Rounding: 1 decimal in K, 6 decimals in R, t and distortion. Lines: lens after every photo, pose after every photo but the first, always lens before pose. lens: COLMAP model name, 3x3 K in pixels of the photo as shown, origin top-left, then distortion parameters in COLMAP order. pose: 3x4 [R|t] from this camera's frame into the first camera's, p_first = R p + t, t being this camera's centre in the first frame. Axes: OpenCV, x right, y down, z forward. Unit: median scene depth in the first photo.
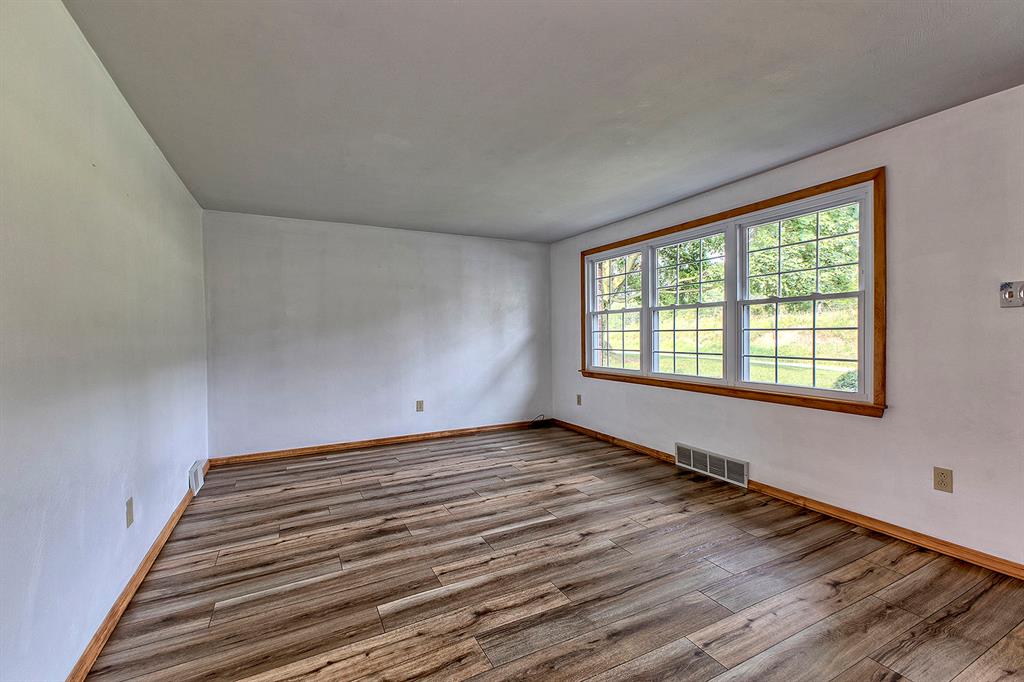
lens RADIAL K [[442.9, 0, 513.6], [0, 442.9, 342.8], [0, 0, 1]] dist [0.011847, -0.000896]
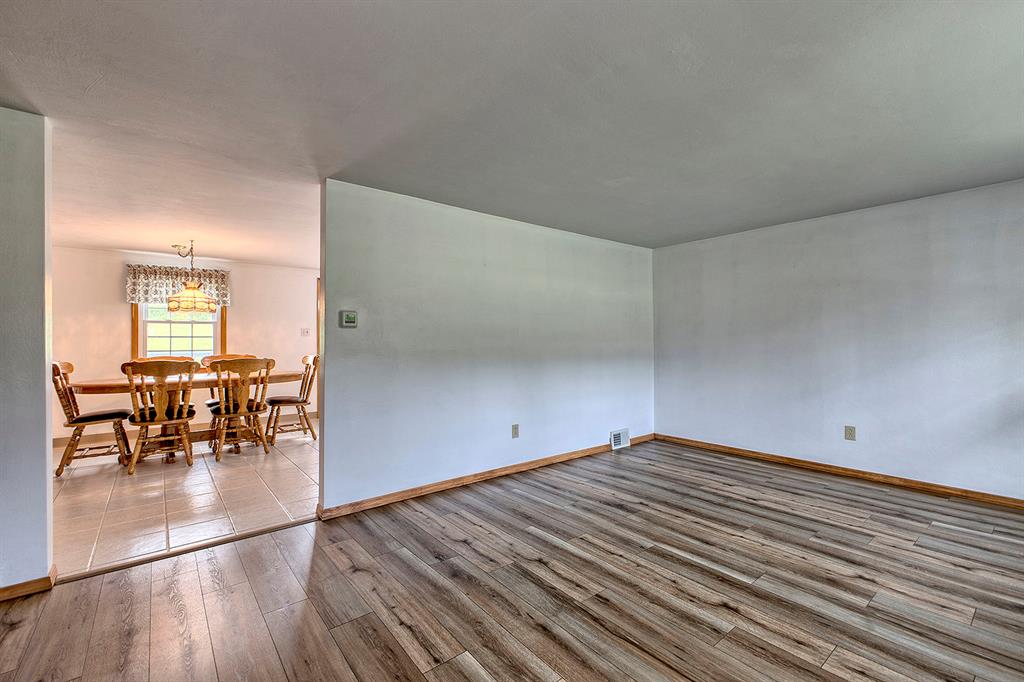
lens RADIAL K [[442.9, 0, 512.0], [0, 442.9, 339.3], [0, 0, 1]] dist [0.011847, -0.000896]
pose [[0.187193, 0.002209, -0.982321, 0.677265], [-0.019218, 0.999814, -0.001414, -0.017031], [0.982135, 0.019143, 0.187200, 0.384344]]
